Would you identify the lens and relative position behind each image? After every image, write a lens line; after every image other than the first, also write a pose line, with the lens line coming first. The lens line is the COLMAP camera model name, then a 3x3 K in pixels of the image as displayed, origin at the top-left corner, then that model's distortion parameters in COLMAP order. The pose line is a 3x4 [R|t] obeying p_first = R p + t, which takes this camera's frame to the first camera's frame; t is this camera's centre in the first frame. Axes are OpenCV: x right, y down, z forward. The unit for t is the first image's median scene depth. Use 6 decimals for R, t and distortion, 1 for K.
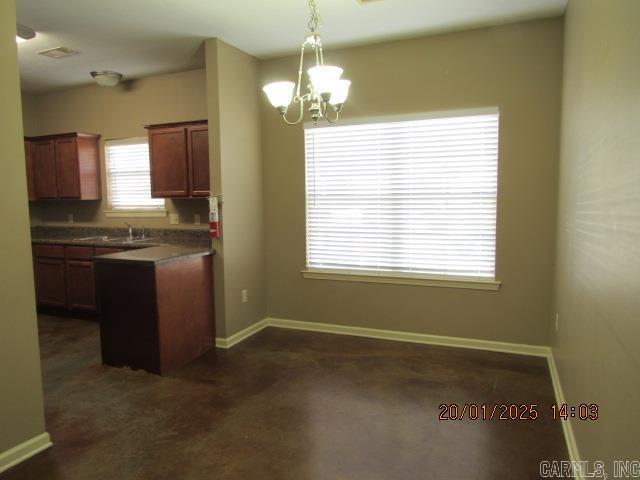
lens RADIAL K [[451.8, 0, 320.0], [0, 451.8, 240.0], [0, 0, 1]] dist [-0.002951, -0.000927]
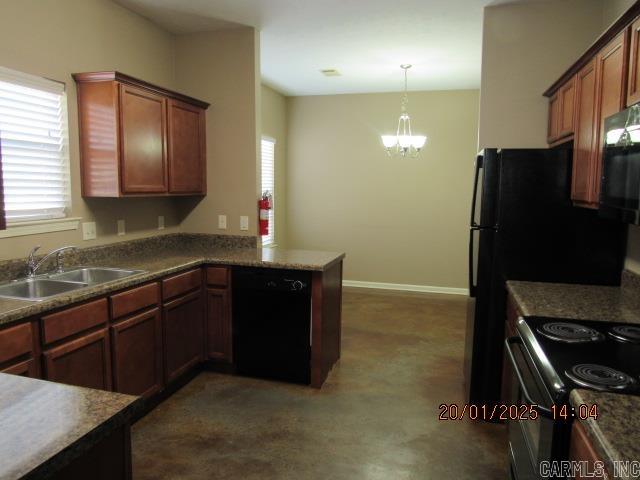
lens RADIAL K [[451.8, 0, 320.0], [0, 451.8, 240.0], [0, 0, 1]] dist [-0.002951, -0.000927]
pose [[-0.121313, -0.094792, 0.988078, -0.963182], [0.097923, 0.989431, 0.106944, -0.069809], [-0.987772, 0.109729, -0.110749, 0.788027]]
